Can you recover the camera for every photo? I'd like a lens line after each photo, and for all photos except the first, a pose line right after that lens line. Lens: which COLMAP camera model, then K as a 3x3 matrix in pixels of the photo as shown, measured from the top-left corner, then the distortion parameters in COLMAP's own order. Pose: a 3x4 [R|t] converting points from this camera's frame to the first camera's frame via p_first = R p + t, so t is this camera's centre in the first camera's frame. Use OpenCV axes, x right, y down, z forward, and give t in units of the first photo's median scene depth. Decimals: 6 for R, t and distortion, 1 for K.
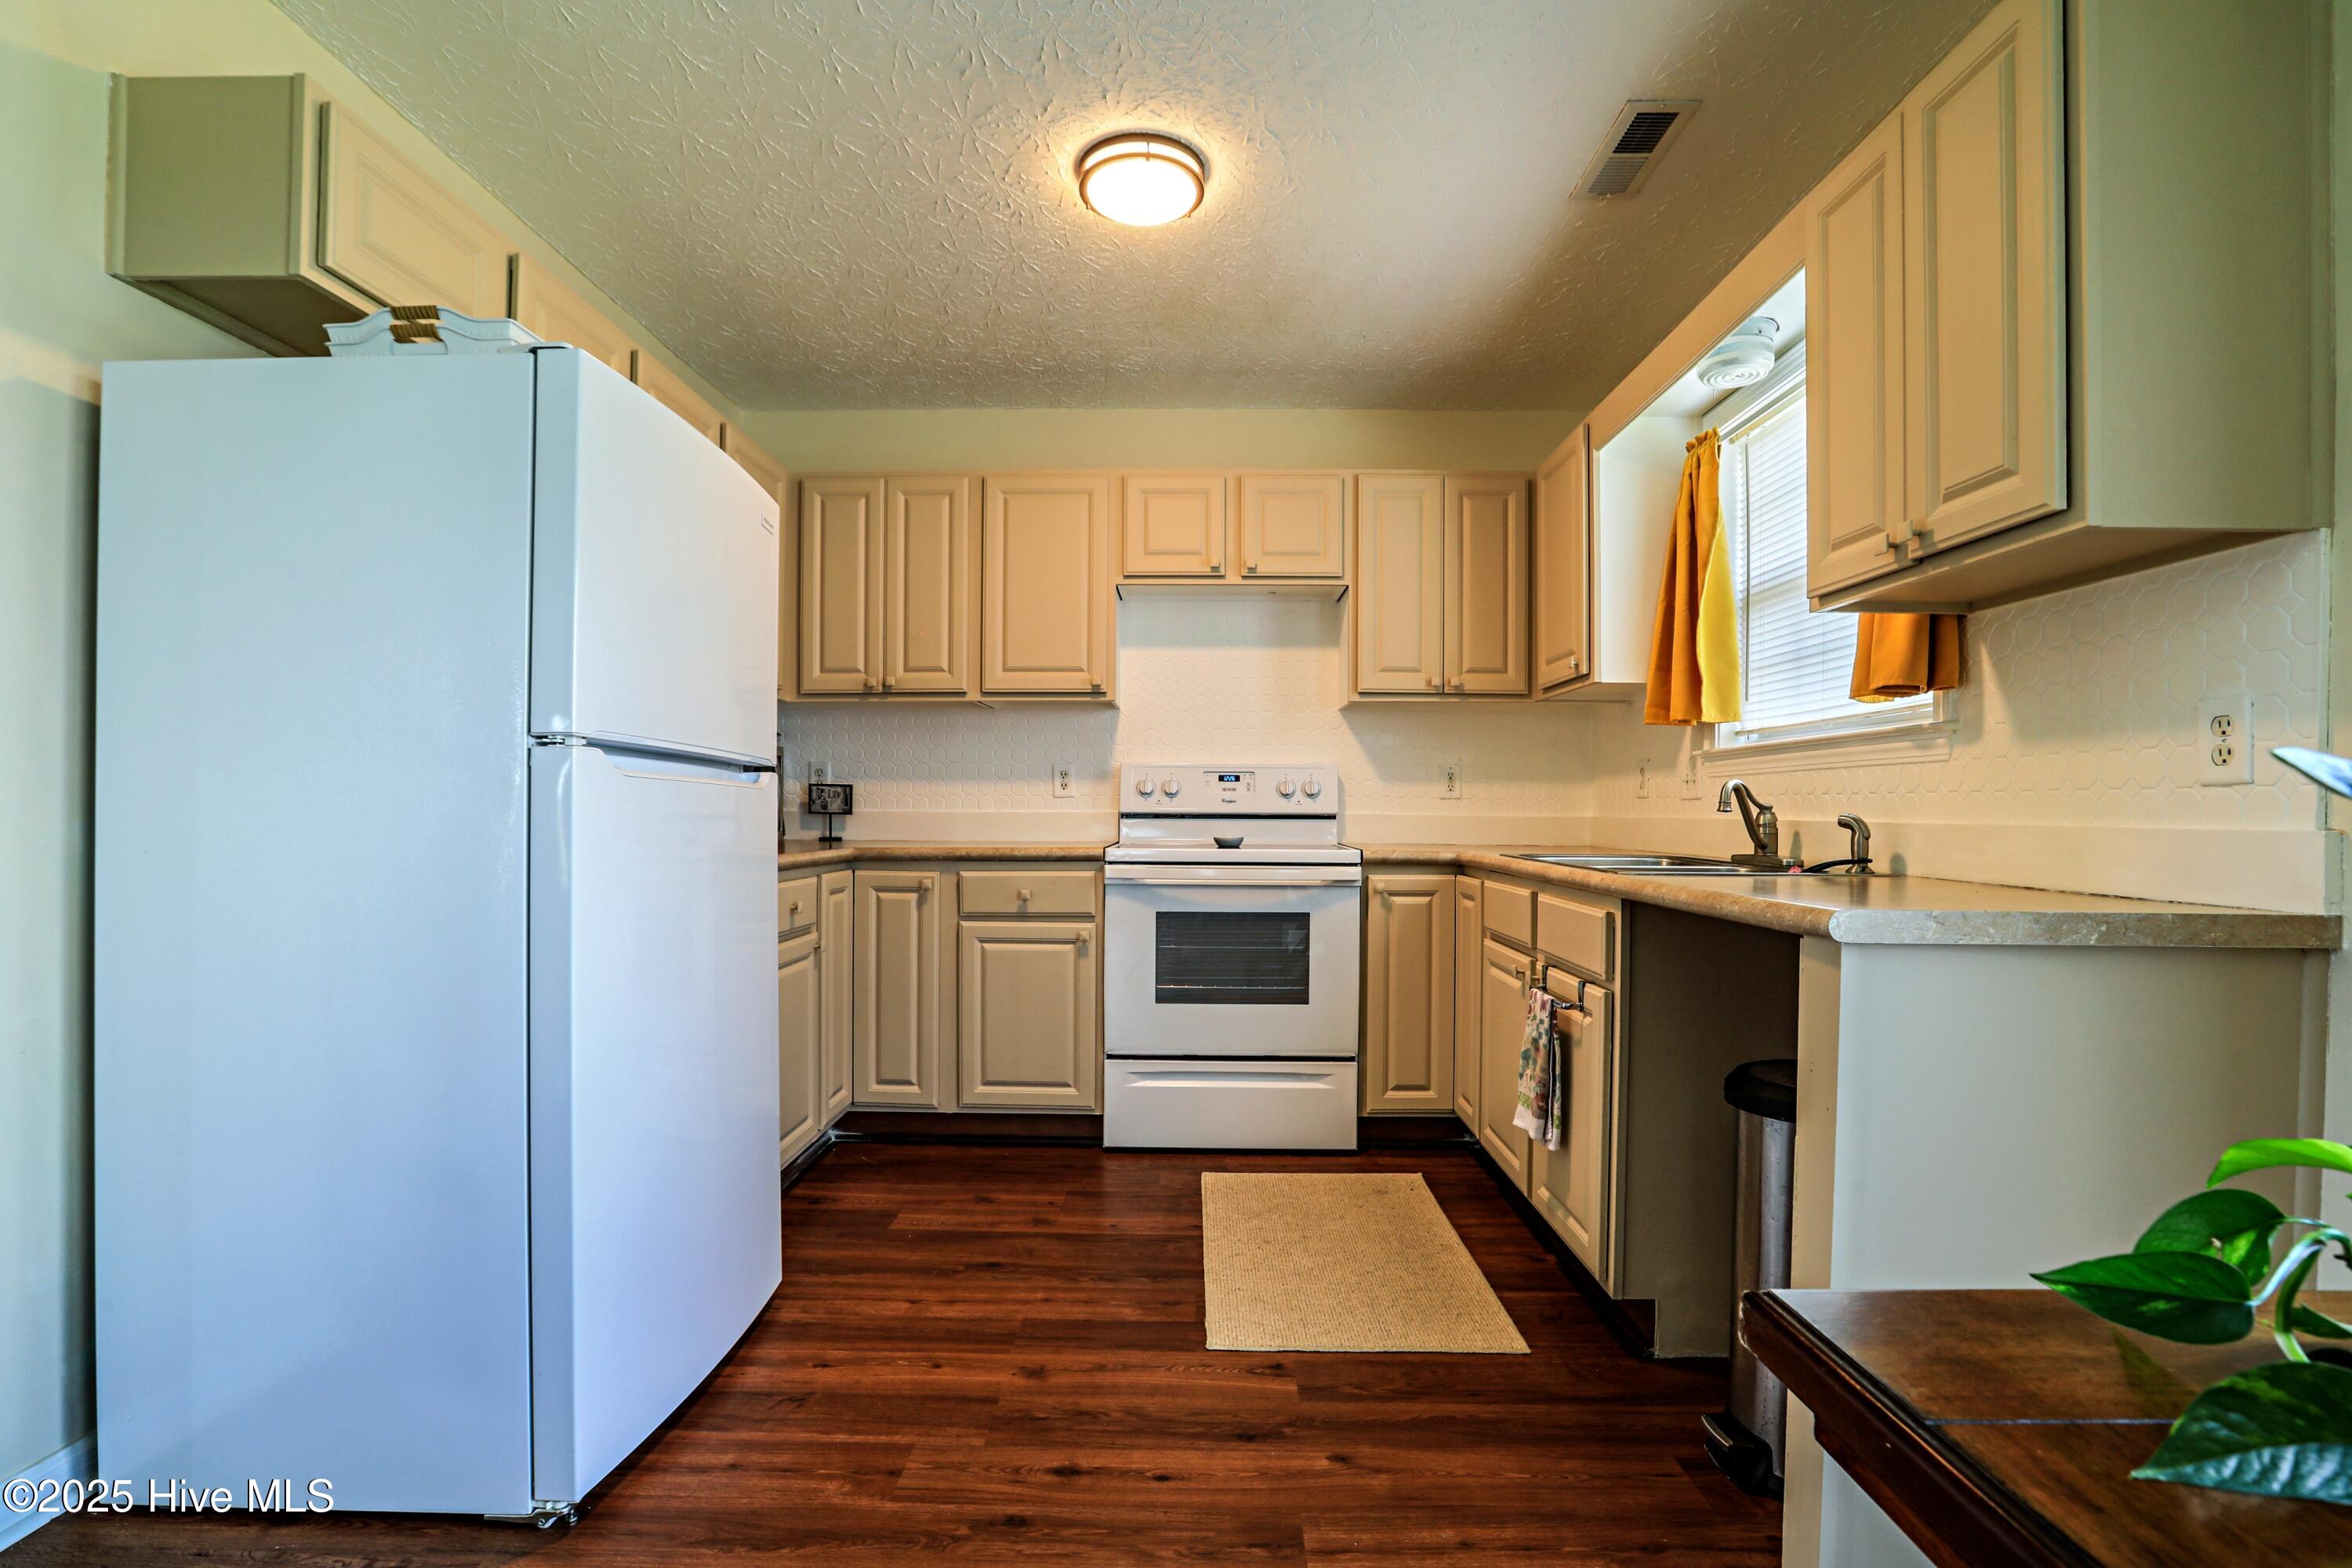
lens RADIAL K [[1021.5, 0, 1281.8], [0, 1021.5, 804.3], [0, 0, 1]] dist [-0.059718, 0.000416]
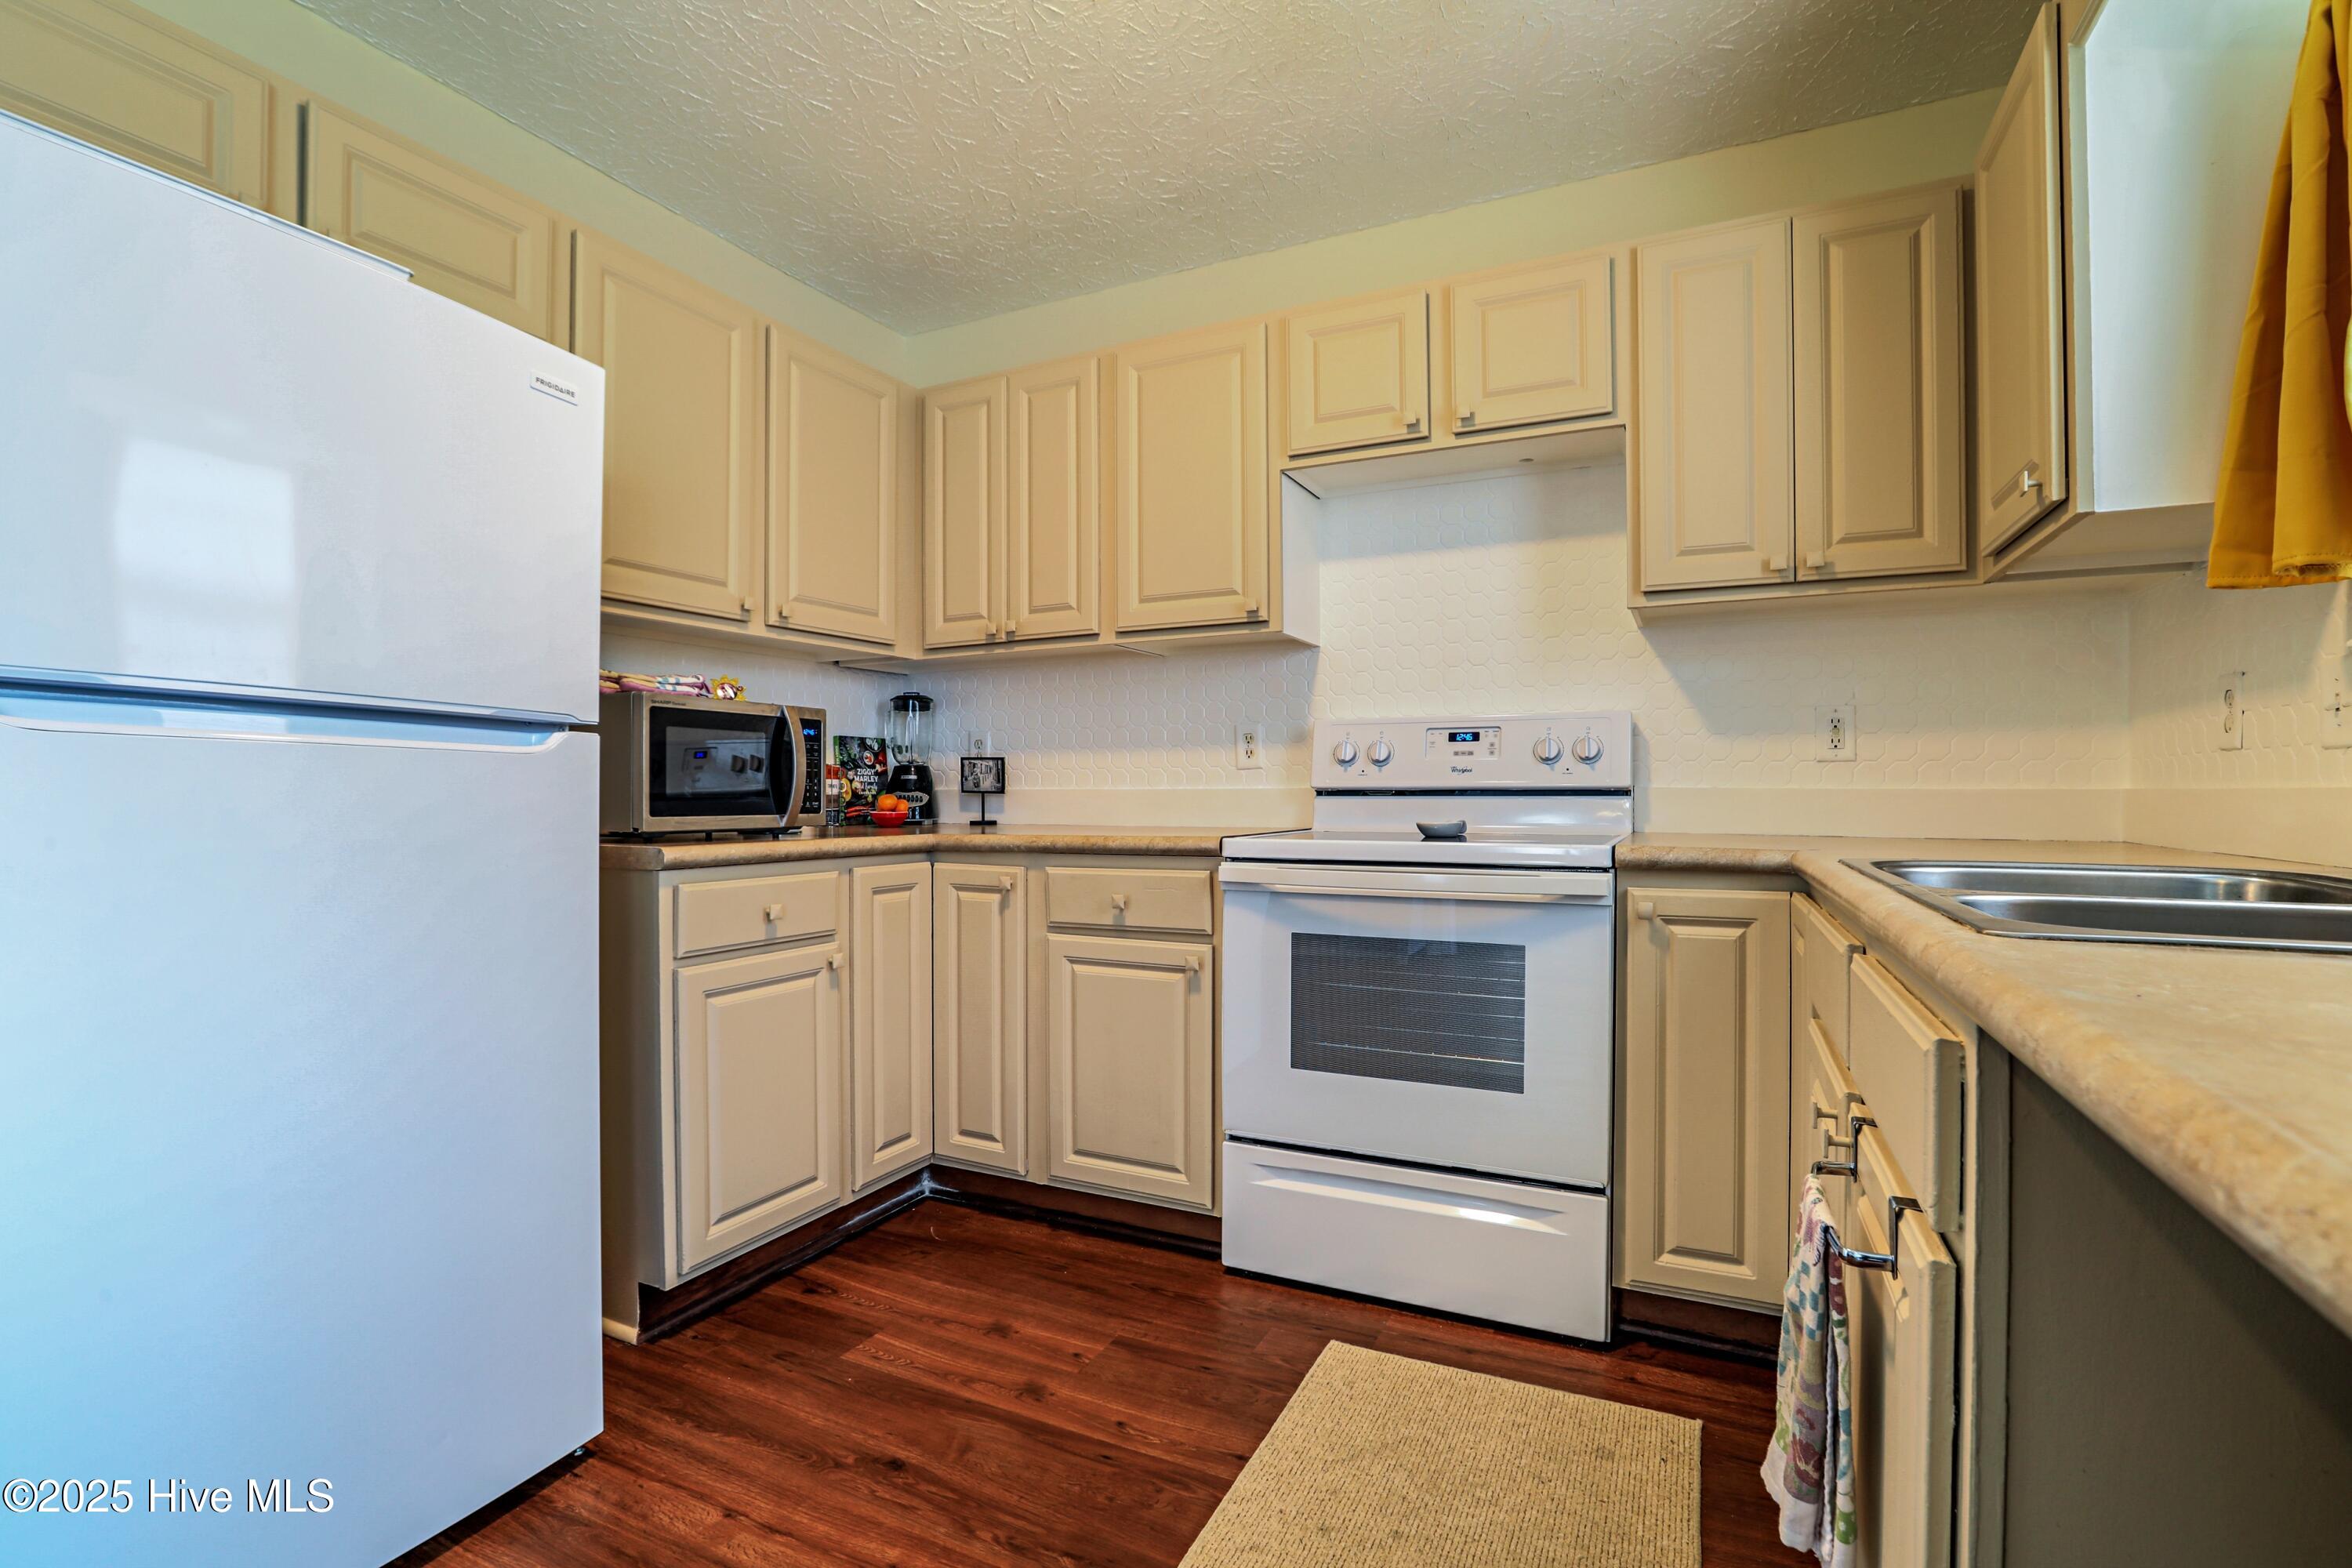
lens RADIAL K [[1101.7, 0, 1202.2], [0, 1101.7, 786.2], [0, 0, 1]] dist [-0.073113, 0.040478]
pose [[0.889540, -0.009980, -0.456749, 0.158907], [0.010696, 0.999942, -0.001018, 0.008150], [0.456733, -0.003980, 0.889595, 0.327045]]
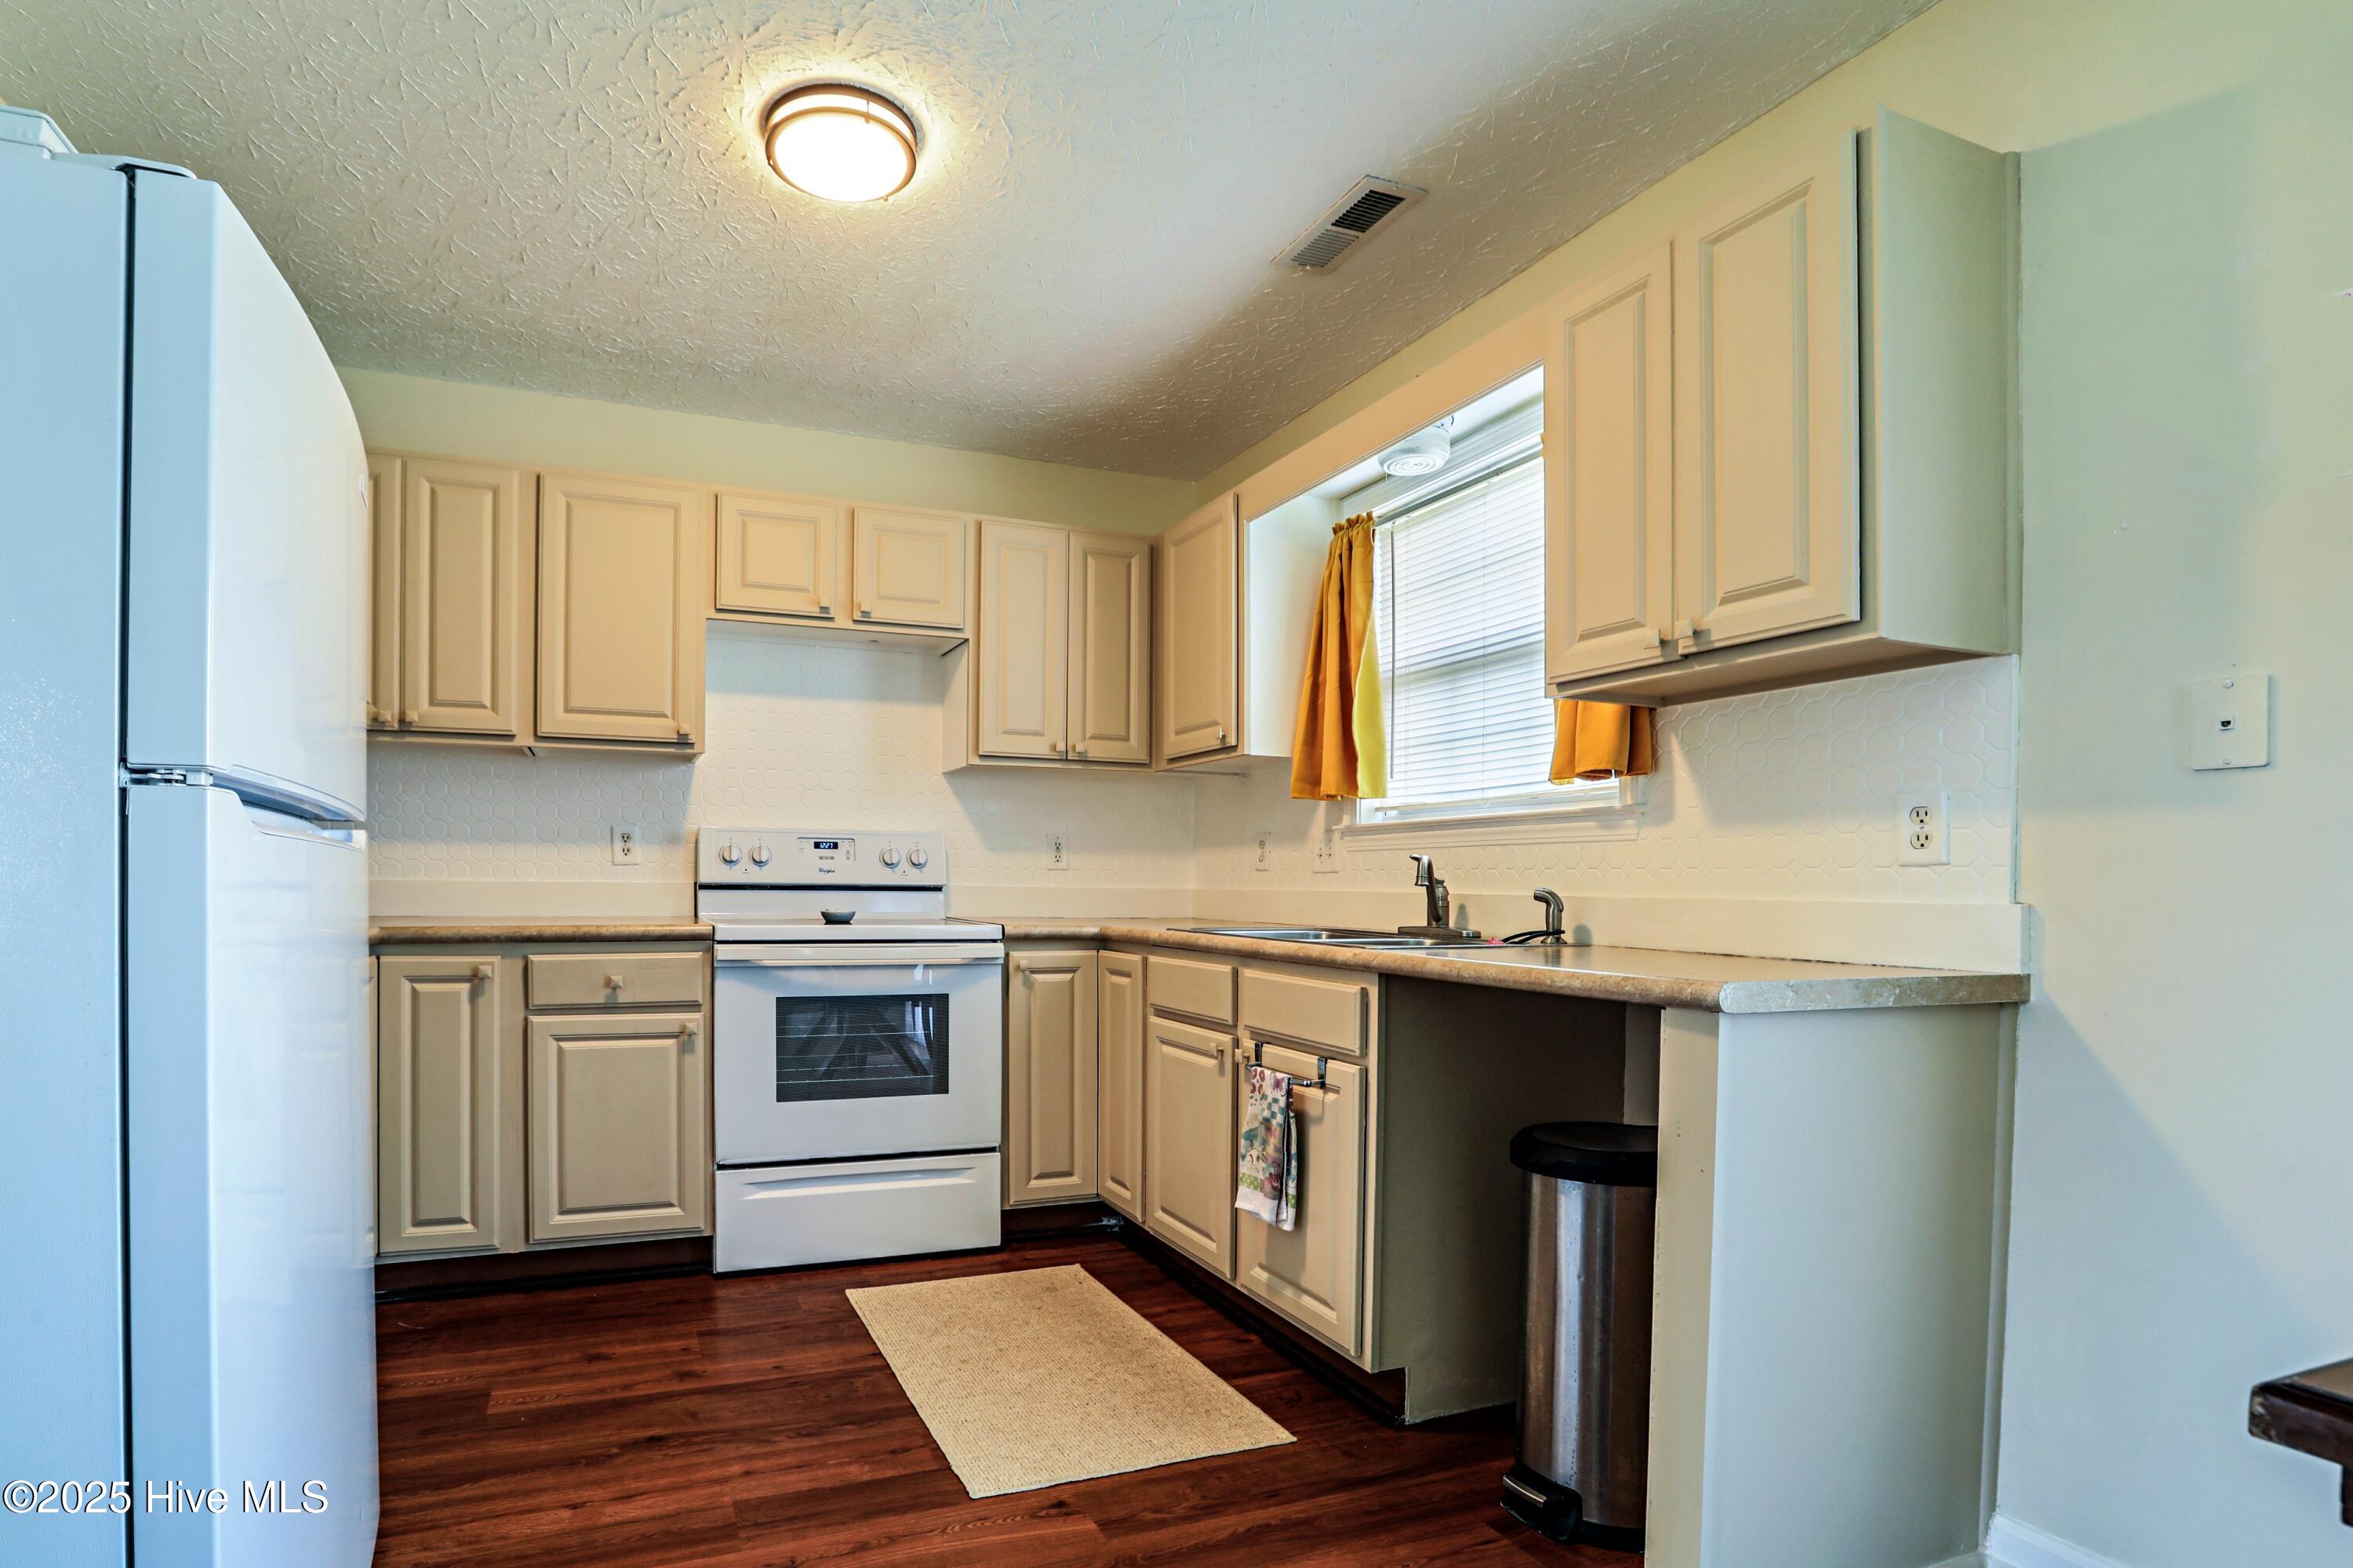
lens RADIAL K [[1045.2, 0, 1101.8], [0, 1045.2, 880.5], [0, 0, 1]] dist [-0.074025, 0.028685]
pose [[0.943028, 0.003672, 0.332692, -0.156854], [-0.006024, 0.999964, 0.006038, -0.001647], [-0.332658, -0.007698, 0.943016, 0.074847]]
